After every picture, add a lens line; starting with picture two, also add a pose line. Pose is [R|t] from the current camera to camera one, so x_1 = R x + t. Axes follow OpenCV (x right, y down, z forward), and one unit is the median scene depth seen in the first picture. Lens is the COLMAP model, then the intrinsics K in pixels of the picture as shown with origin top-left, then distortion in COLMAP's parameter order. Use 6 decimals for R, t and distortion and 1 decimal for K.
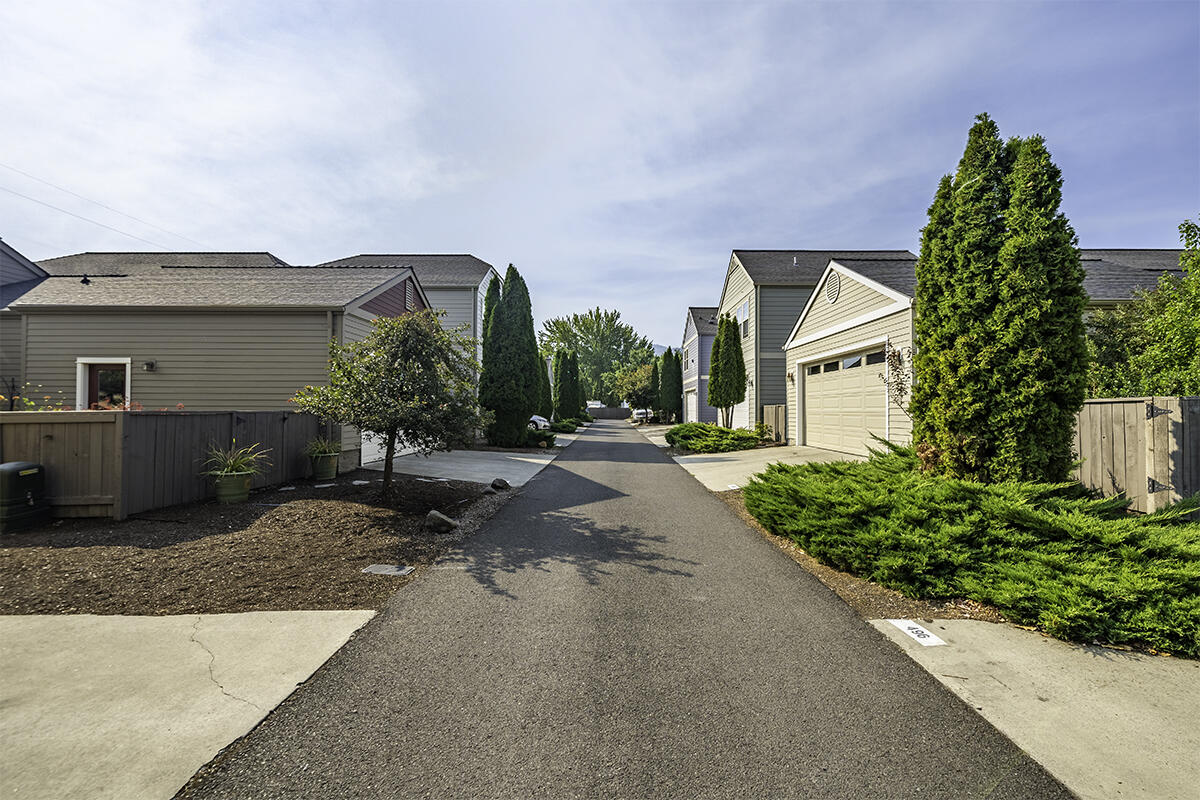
lens RADIAL K [[516.9, 0, 601.9], [0, 516.9, 400.2], [0, 0, 1]] dist [-0.000029, -0.000013]
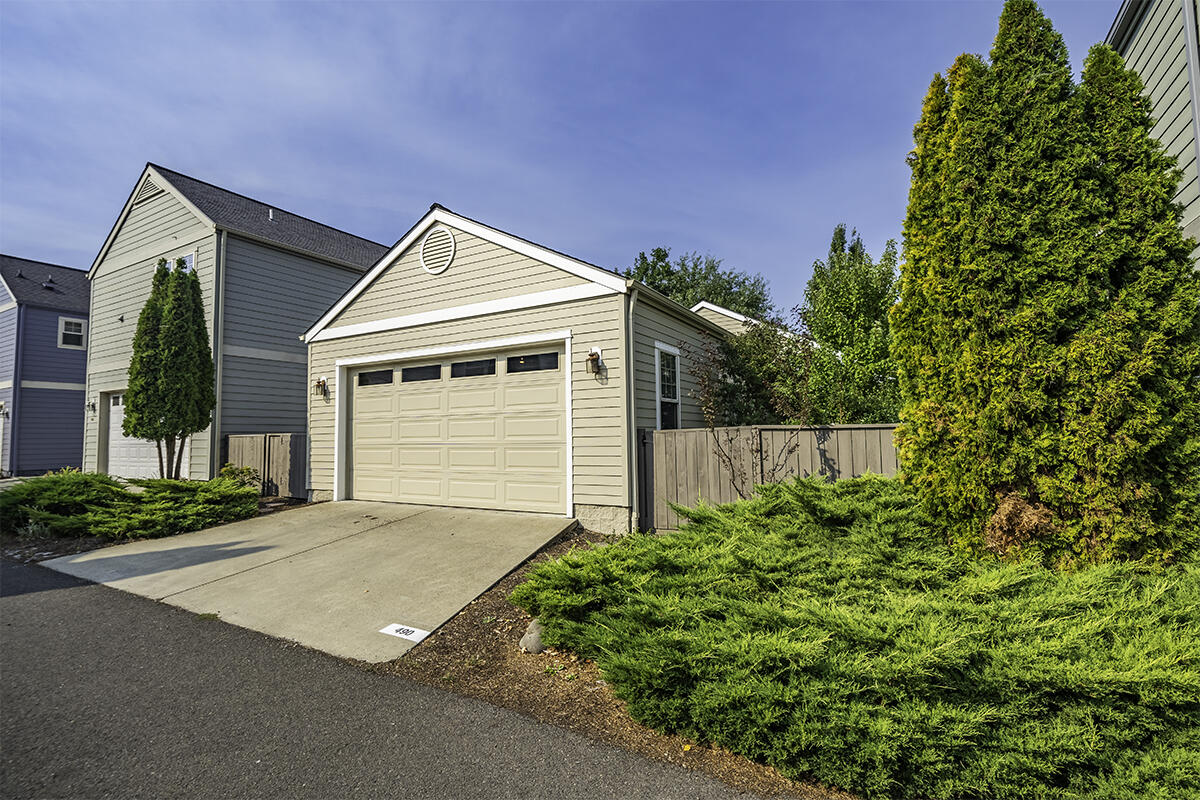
lens RADIAL K [[549.6, 0, 601.5], [0, 549.6, 403.2], [0, 0, 1]] dist [-0.001447, -0.000126]
pose [[0.479046, 0.049803, 0.876376, -0.037106], [-0.005277, 0.998535, -0.053860, 0.006139], [-0.877774, 0.021177, 0.478607, 0.410862]]
